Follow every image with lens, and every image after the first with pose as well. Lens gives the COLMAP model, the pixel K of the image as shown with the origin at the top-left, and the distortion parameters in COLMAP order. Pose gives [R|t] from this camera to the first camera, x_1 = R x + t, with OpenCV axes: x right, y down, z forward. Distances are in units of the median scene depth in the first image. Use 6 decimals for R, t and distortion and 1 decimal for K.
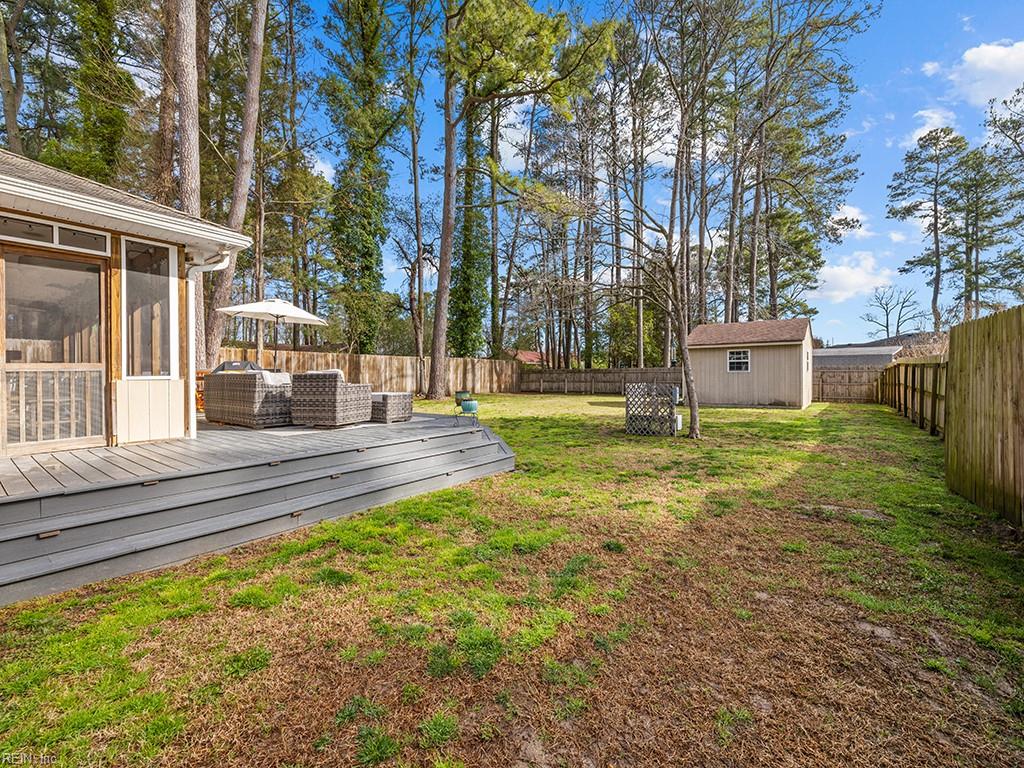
lens RADIAL K [[431.2, 0, 512.0], [0, 431.2, 384.0], [0, 0, 1]] dist [0.001016, 0.000081]
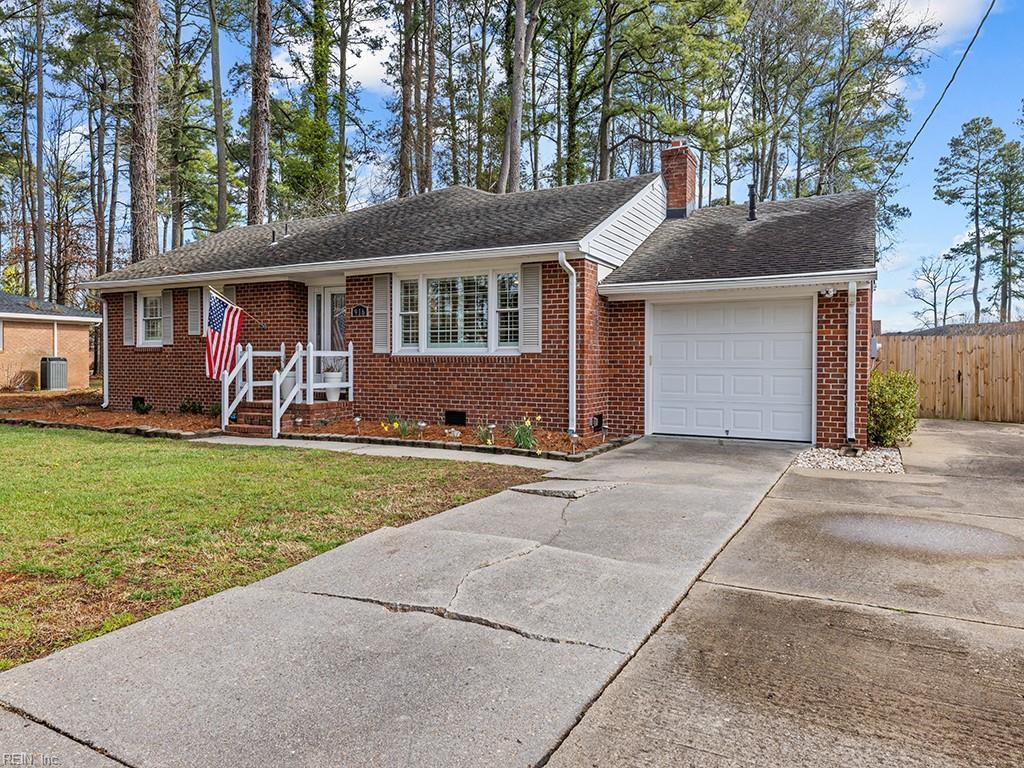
lens RADIAL K [[691.3, 0, 512.0], [0, 691.3, 384.0], [0, 0, 1]] dist [-0.004729, -0.001570]
pose [[0.986401, 0.001697, 0.164347, -0.329975], [-0.003733, 0.999920, 0.012081, 0.009139], [-0.164314, -0.012530, 0.986329, -0.388798]]
